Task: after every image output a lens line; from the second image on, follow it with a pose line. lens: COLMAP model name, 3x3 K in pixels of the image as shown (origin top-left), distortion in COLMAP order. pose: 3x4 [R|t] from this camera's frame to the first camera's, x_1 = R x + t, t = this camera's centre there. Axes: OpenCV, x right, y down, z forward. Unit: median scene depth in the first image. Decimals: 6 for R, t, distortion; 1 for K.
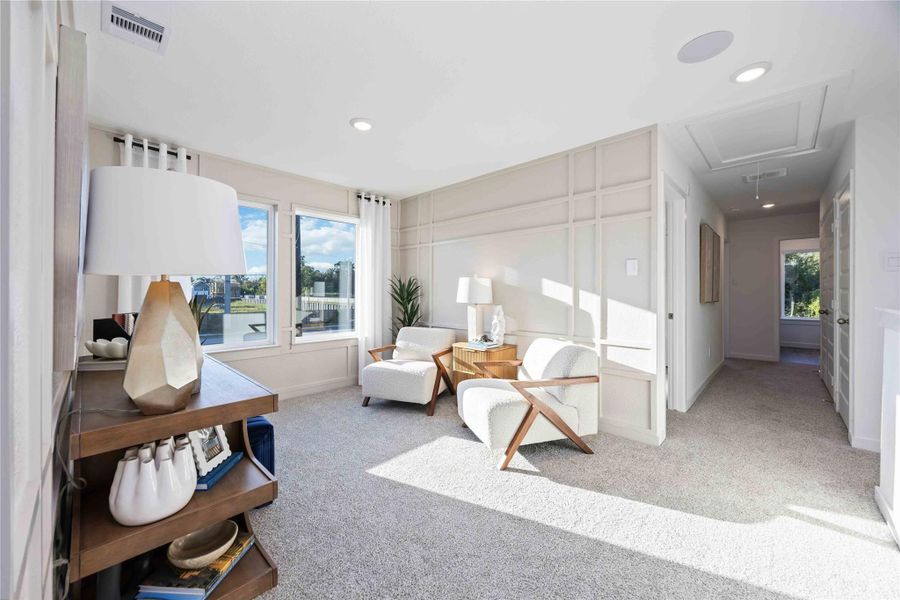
lens RADIAL K [[344.5, 0, 452.1], [0, 344.5, 293.0], [0, 0, 1]] dist [-0.005969, 0.000310]
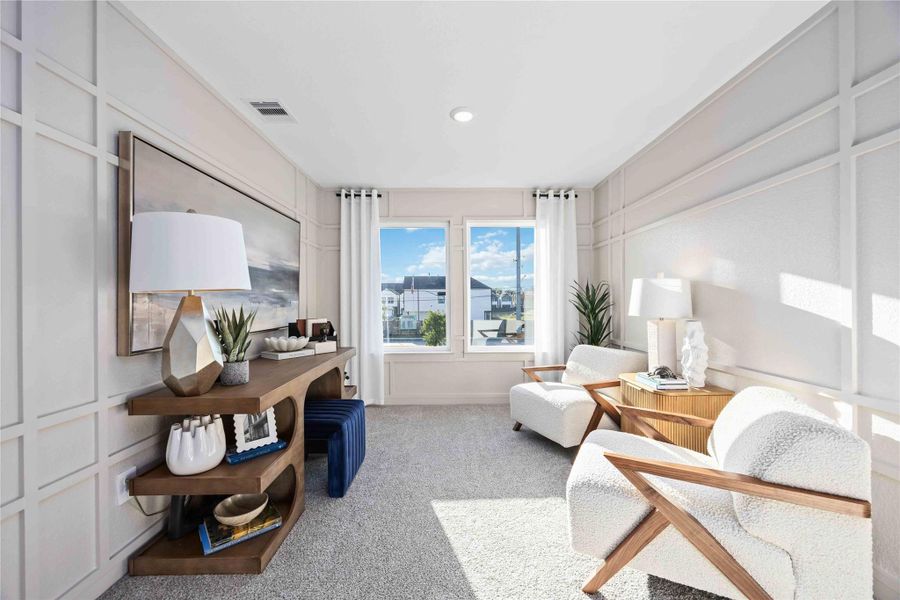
lens RADIAL K [[344.5, 0, 450.6], [0, 344.5, 303.4], [0, 0, 1]] dist [-0.005969, 0.000310]
pose [[0.699785, -0.005255, -0.714335, 0.268849], [0.007718, 0.999970, 0.000205, 0.000235], [0.714312, -0.005656, 0.699804, 0.263297]]
